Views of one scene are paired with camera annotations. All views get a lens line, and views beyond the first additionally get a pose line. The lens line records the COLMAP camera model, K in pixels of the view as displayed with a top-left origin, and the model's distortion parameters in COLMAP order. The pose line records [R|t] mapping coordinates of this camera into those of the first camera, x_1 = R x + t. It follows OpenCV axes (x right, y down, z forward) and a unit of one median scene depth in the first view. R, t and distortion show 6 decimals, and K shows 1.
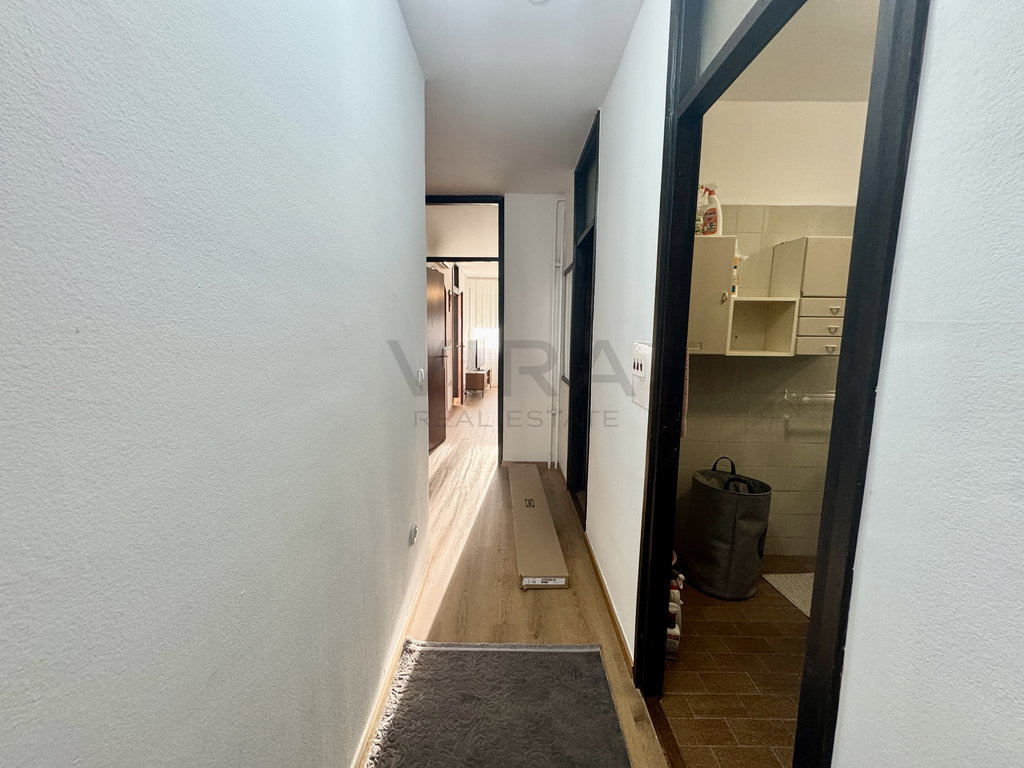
lens RADIAL K [[404.8, 0, 511.3], [0, 404.8, 384.9], [0, 0, 1]] dist [-0.012777, -0.000188]
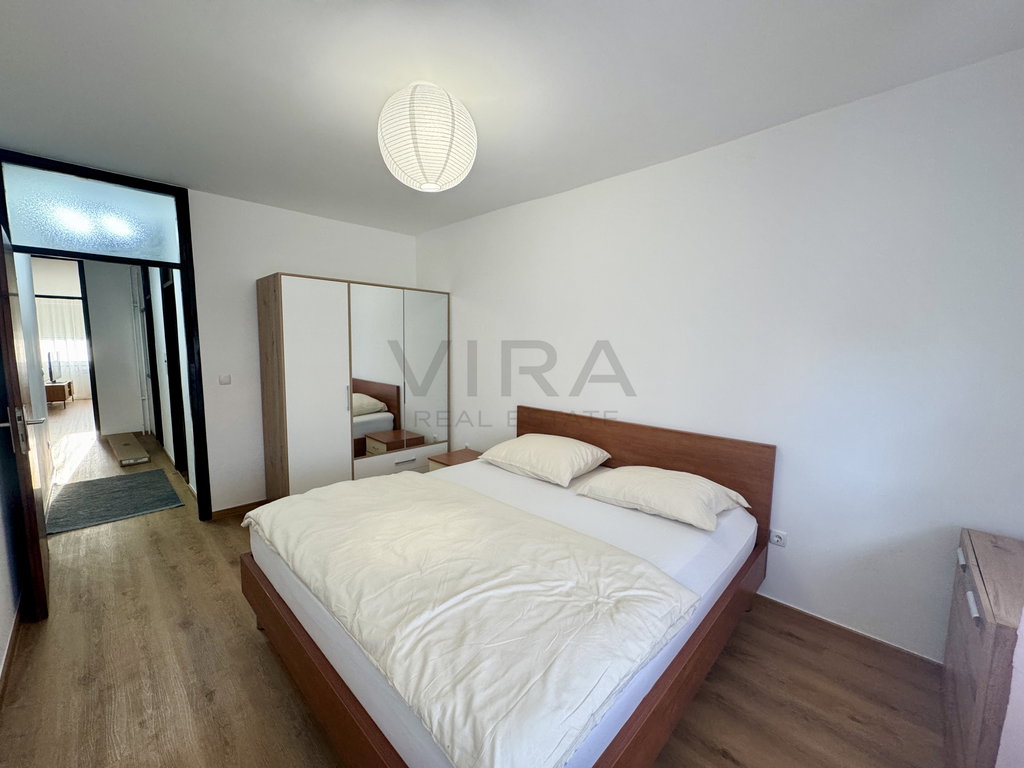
lens RADIAL K [[404.8, 0, 512.1], [0, 404.8, 382.8], [0, 0, 1]] dist [-0.012777, -0.000188]
pose [[0.690628, -0.082531, 0.718485, -0.017350], [0.094530, 0.995246, 0.023457, 0.105884], [-0.717005, 0.051718, 0.695147, -1.081944]]
